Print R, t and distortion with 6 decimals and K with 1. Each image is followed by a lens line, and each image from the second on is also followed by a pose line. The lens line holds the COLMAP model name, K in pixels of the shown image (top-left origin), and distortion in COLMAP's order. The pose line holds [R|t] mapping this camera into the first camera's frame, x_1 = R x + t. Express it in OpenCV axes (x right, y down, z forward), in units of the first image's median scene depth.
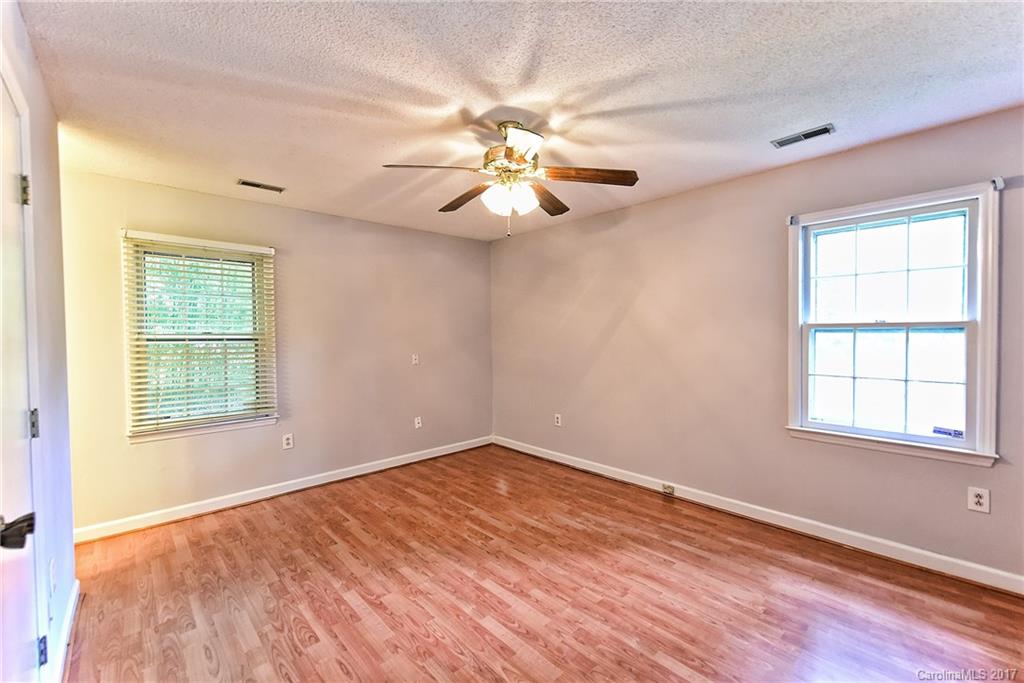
lens RADIAL K [[422.3, 0, 523.1], [0, 422.3, 339.7], [0, 0, 1]] dist [0.003644, -0.002303]
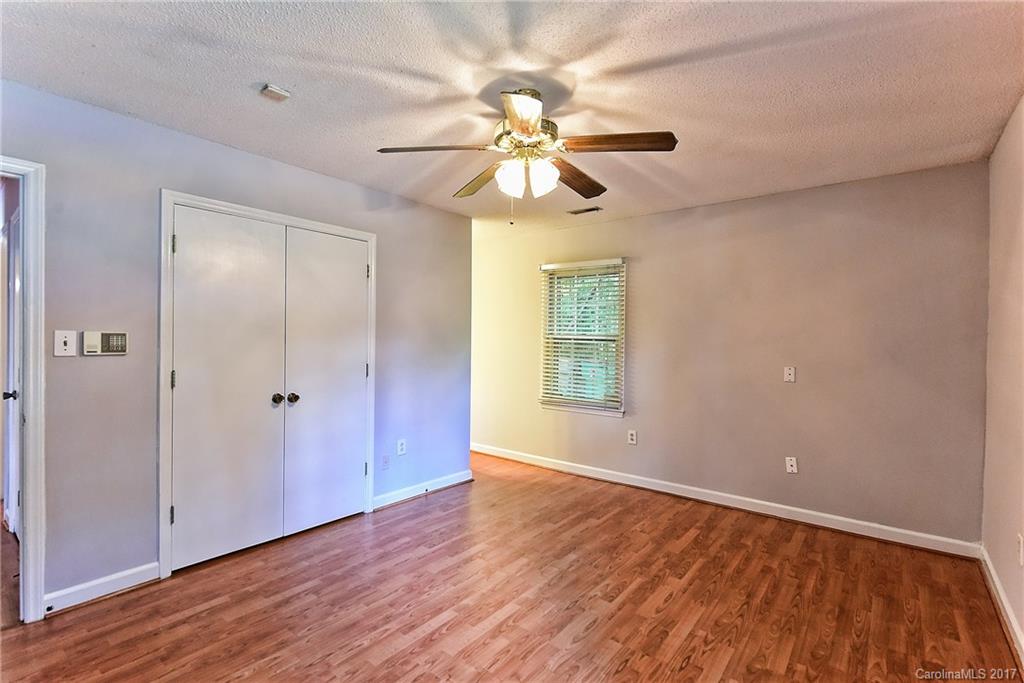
lens RADIAL K [[481.6, 0, 516.8], [0, 481.6, 341.5], [0, 0, 1]] dist [0.002070, 0.000250]
pose [[0.140296, 0.021552, -0.989875, 0.686969], [-0.027707, 0.999457, 0.017833, -0.015089], [0.989722, 0.024924, 0.140817, 0.619158]]
